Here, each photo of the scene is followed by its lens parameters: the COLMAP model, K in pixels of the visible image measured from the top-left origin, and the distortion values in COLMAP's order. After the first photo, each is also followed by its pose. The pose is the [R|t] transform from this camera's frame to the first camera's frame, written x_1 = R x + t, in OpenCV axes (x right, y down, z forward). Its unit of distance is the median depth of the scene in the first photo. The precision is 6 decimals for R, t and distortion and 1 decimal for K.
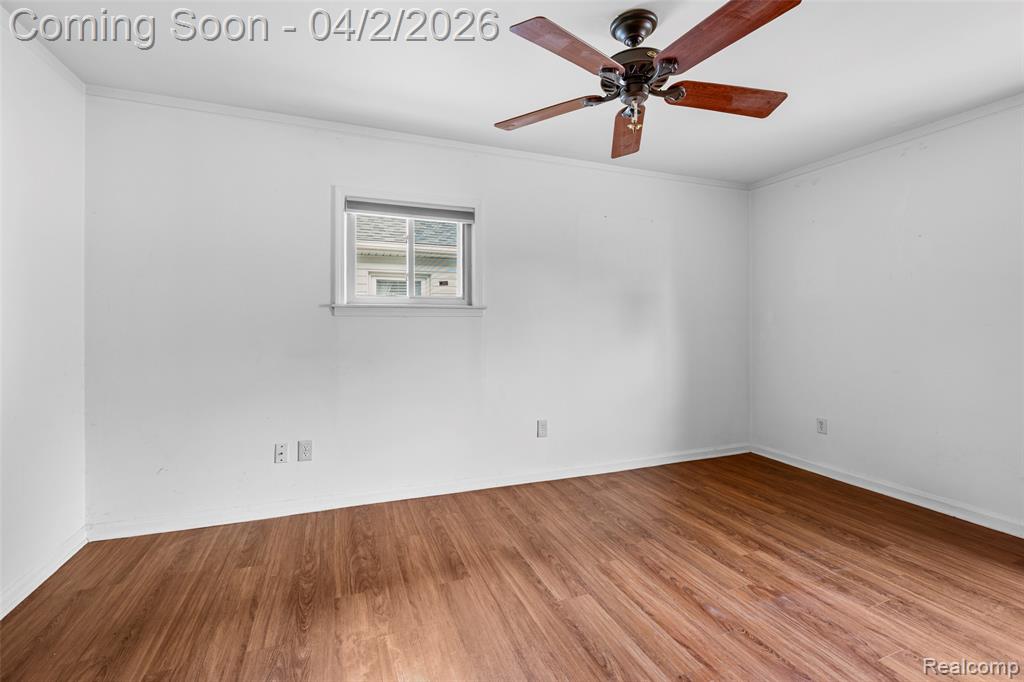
lens RADIAL K [[438.9, 0, 511.0], [0, 438.9, 336.2], [0, 0, 1]] dist [-0.001297, -0.000359]
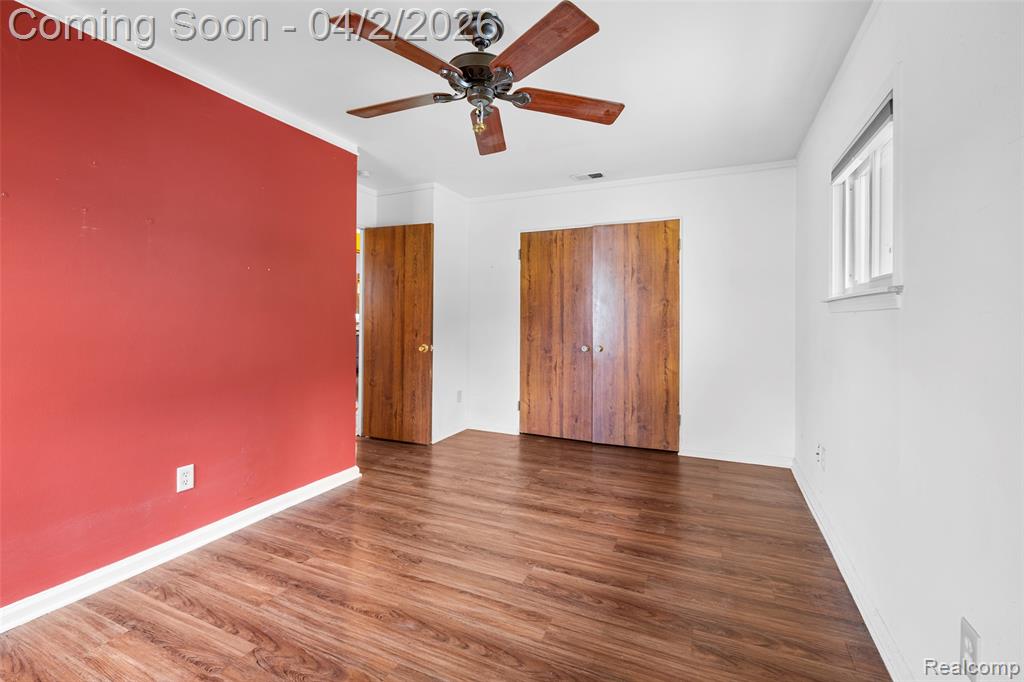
lens RADIAL K [[441.7, 0, 511.7], [0, 441.7, 331.2], [0, 0, 1]] dist [0.000311, 0.000178]
pose [[-0.709116, 0.012583, -0.704979, 0.897447], [-0.028867, 0.998484, 0.046858, -0.039700], [0.704500, 0.053579, -0.707678, 1.662158]]
